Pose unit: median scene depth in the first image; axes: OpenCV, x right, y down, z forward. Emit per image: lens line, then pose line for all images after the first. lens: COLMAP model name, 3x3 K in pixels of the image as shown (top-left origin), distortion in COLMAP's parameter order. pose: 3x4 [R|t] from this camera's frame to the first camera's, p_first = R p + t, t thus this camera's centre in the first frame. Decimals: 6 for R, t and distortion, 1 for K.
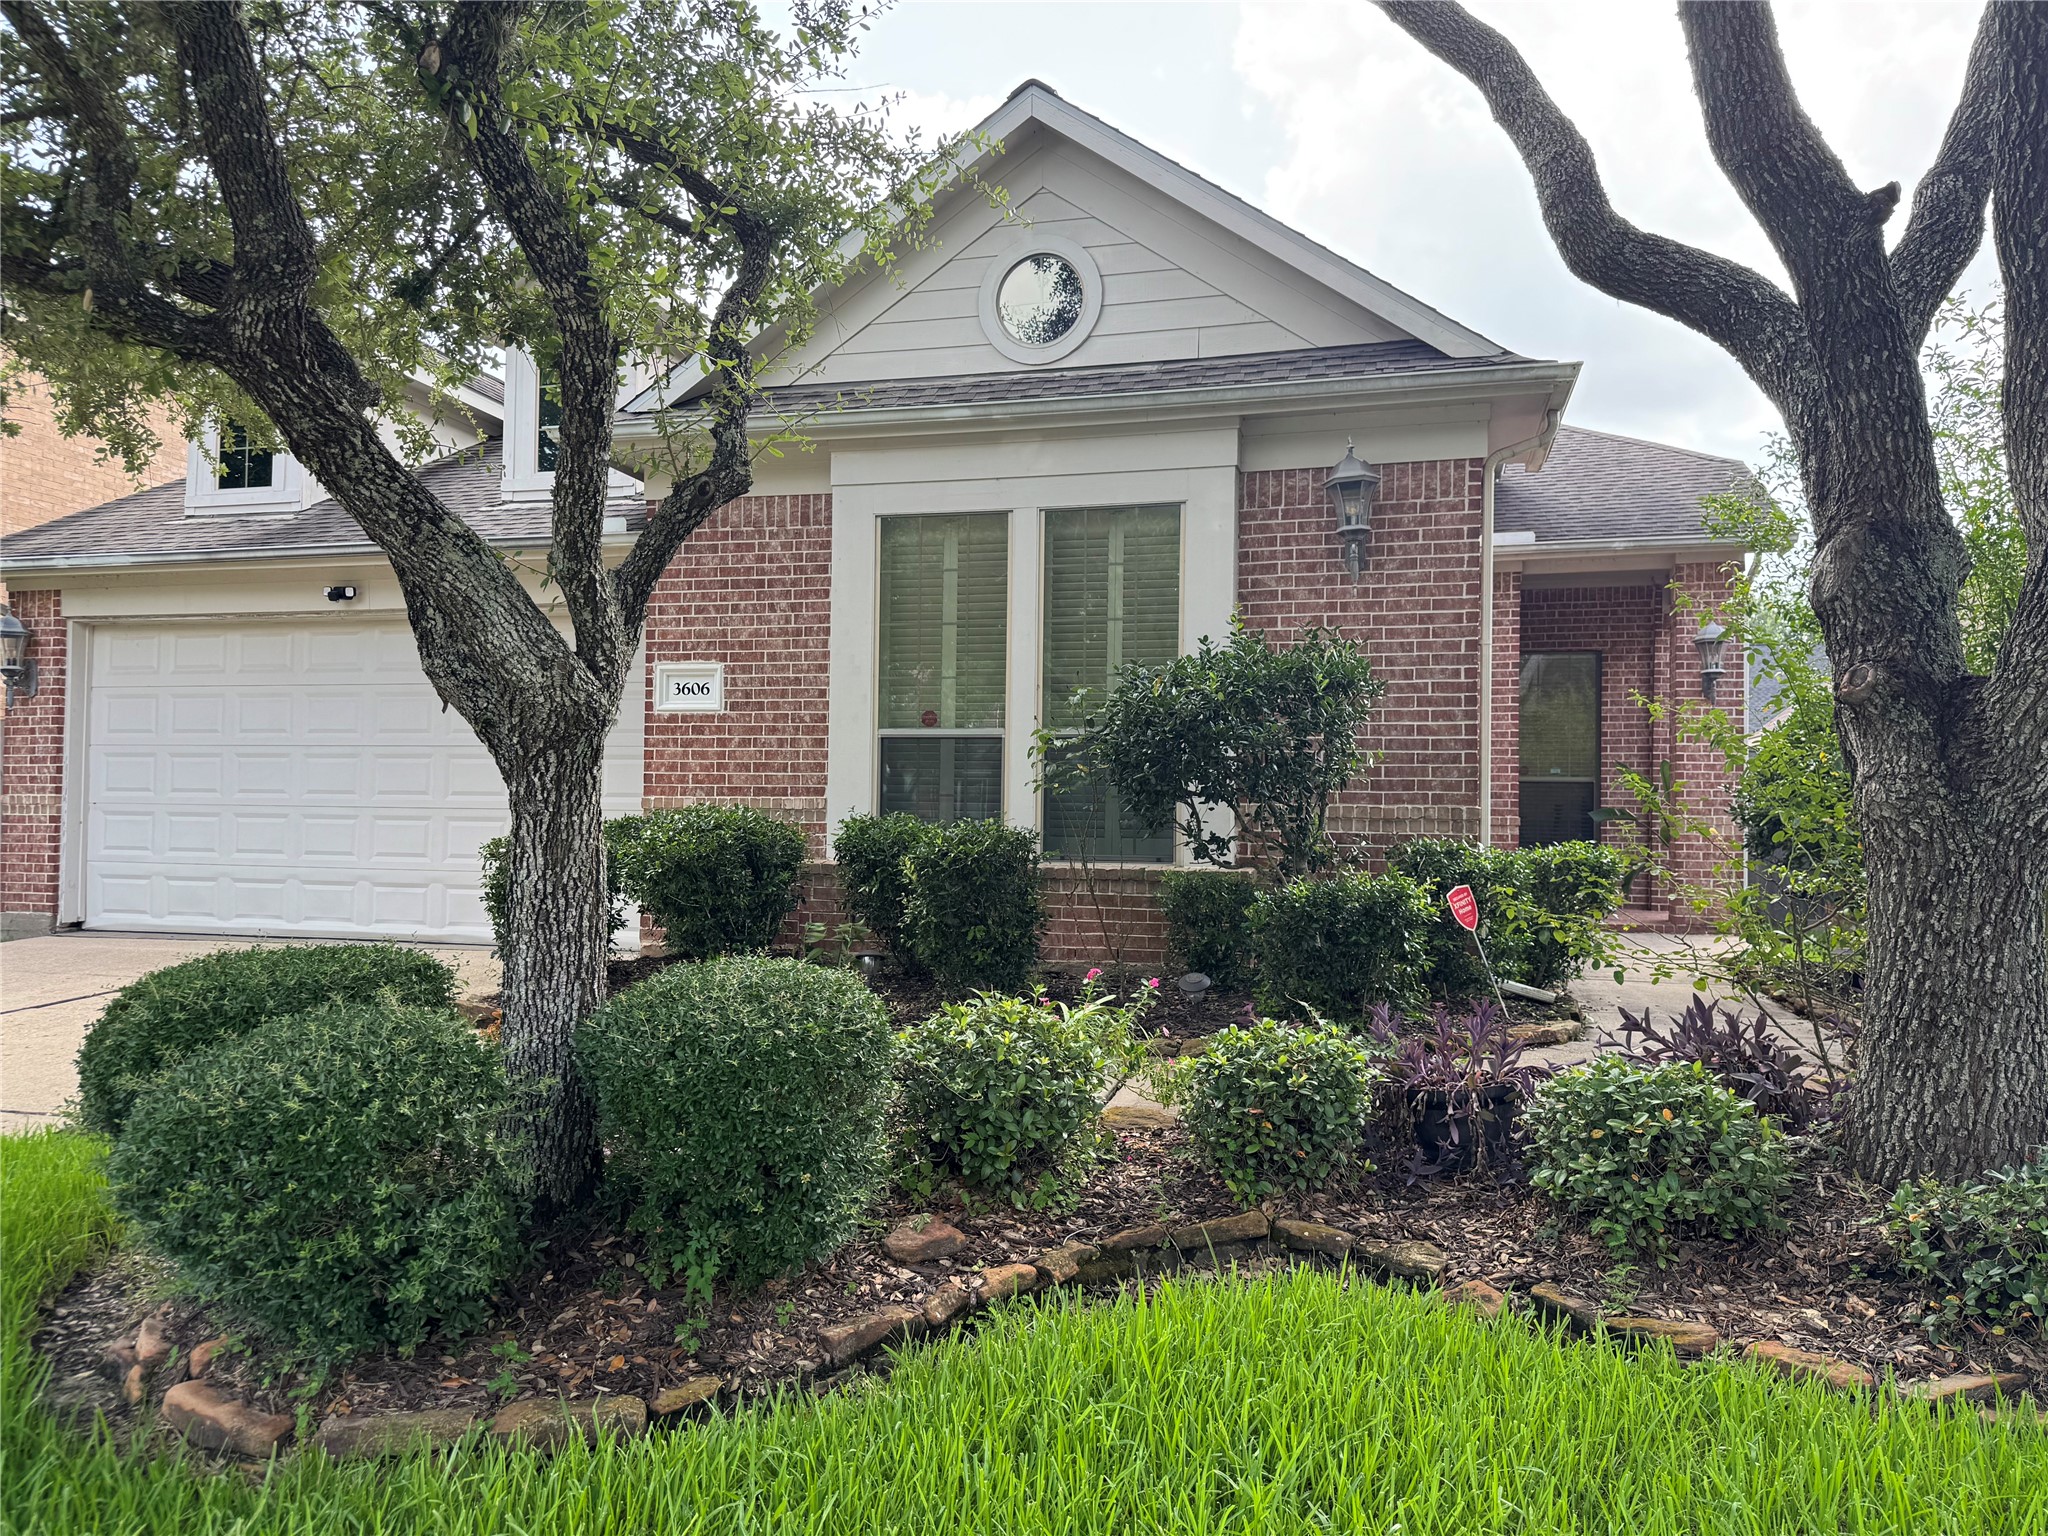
lens RADIAL K [[1485.8, 0, 1024.1], [0, 1485.8, 784.8], [0, 0, 1]] dist [0.010856, -0.016675]
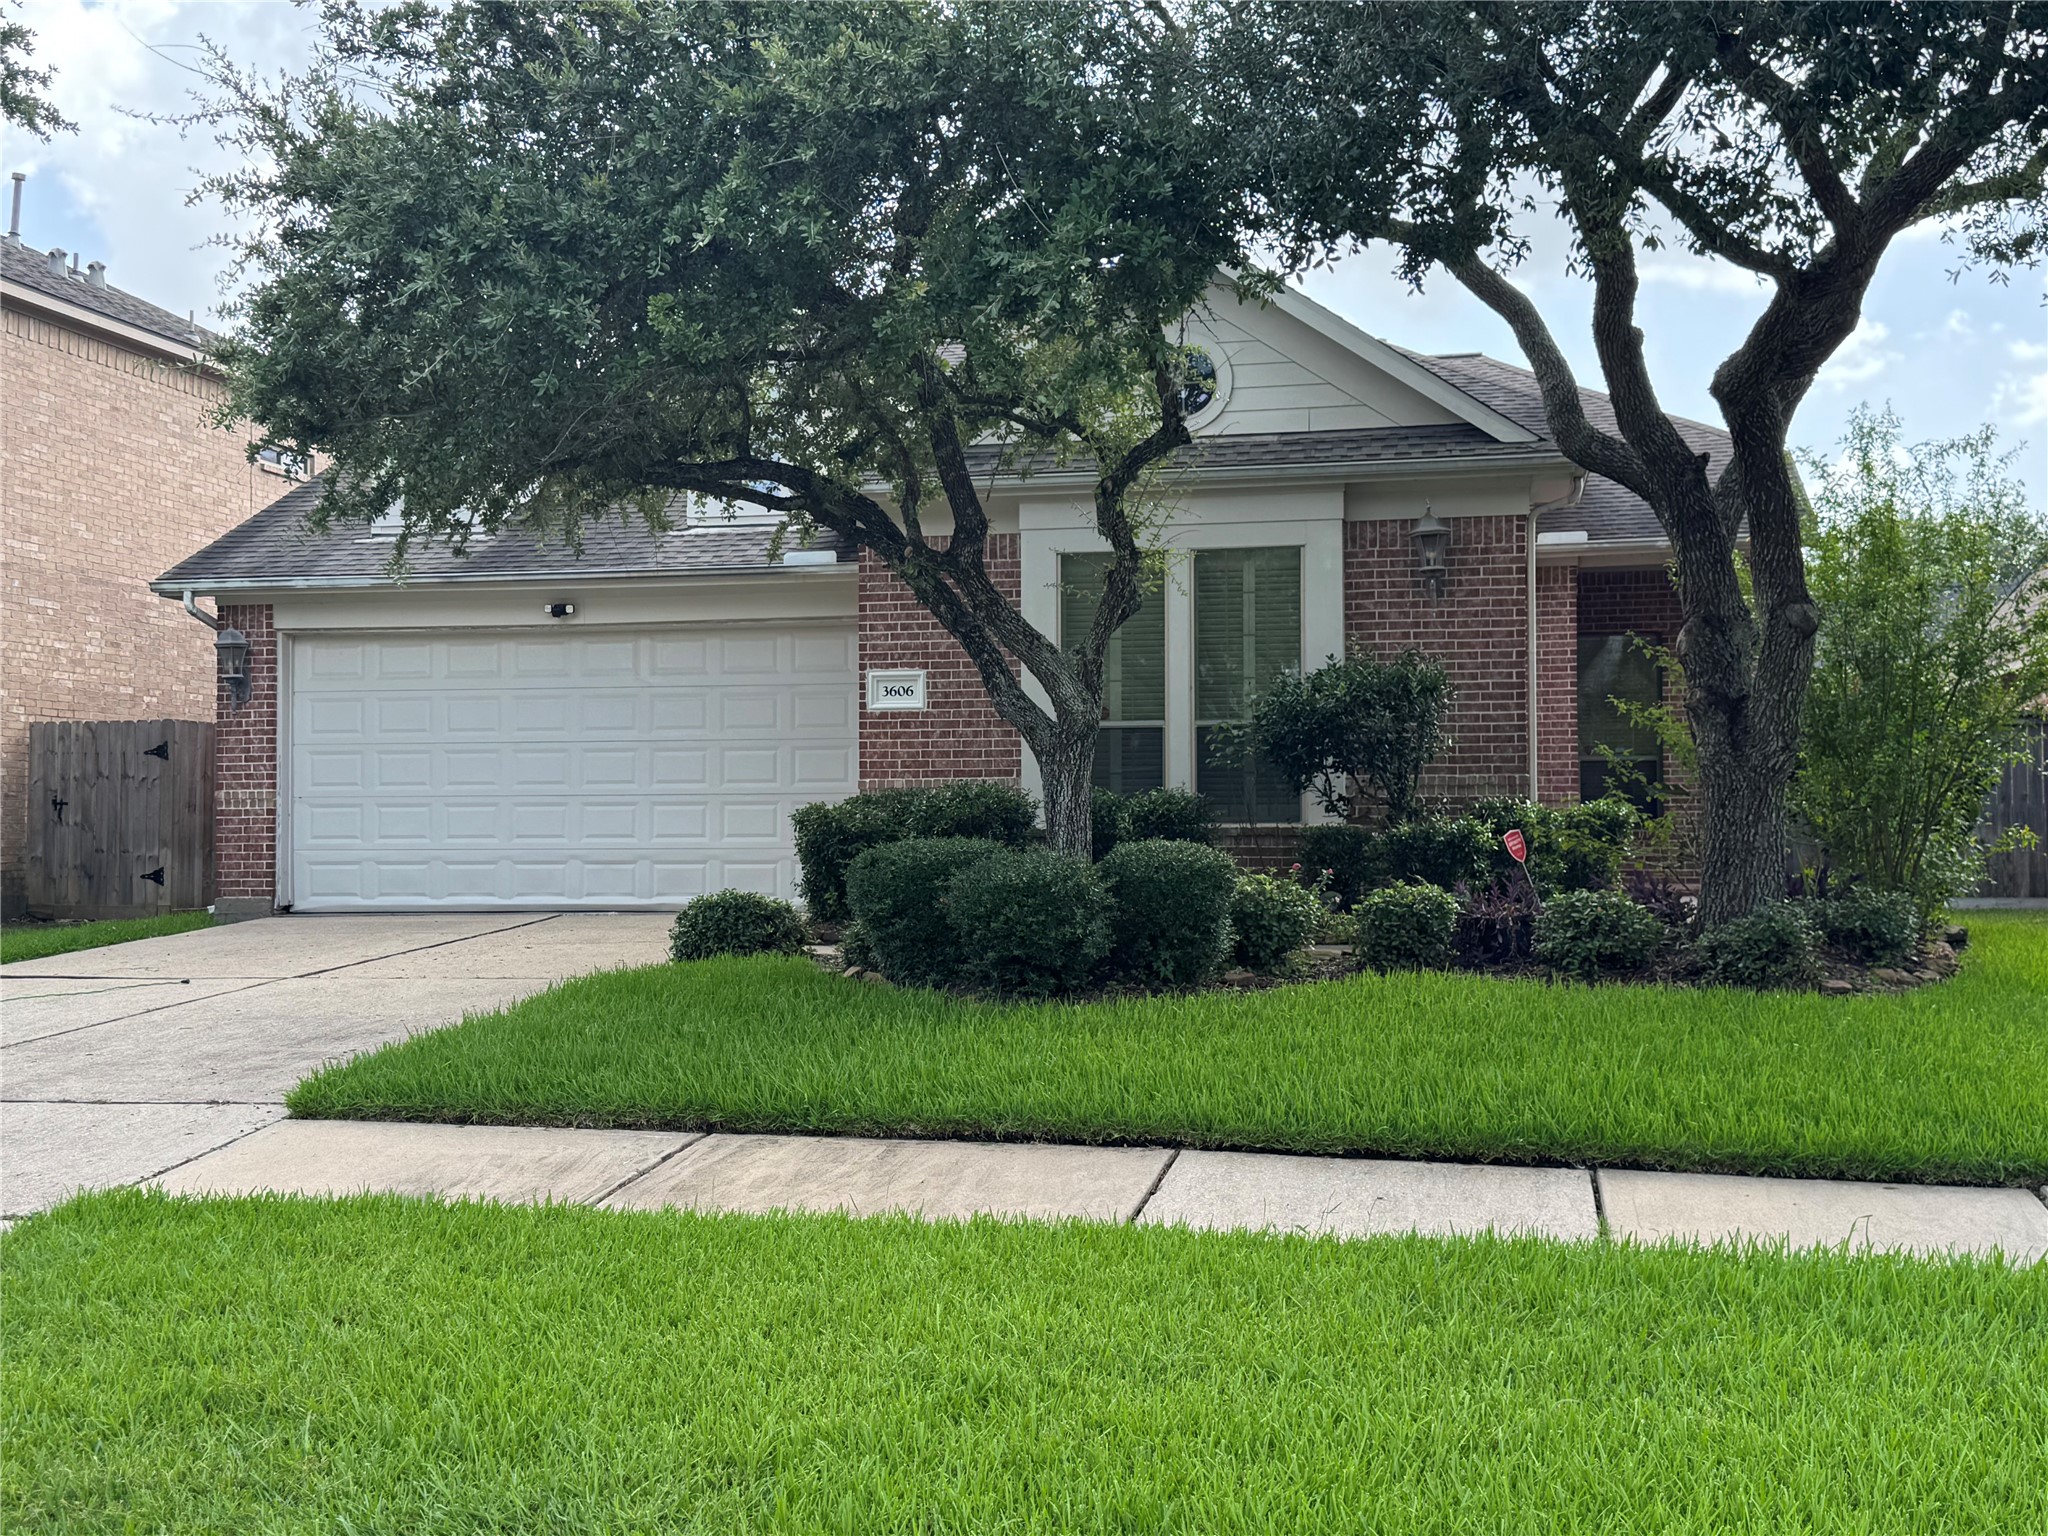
lens RADIAL K [[2313.0, 0, 1020.8], [0, 2313.0, 756.2], [0, 0, 1]] dist [-0.012196, 0.000000]
pose [[0.998448, -0.014664, 0.053732, -0.251498], [0.015457, 0.999777, -0.014374, 0.020113], [-0.053510, 0.015182, 0.998452, -1.011529]]
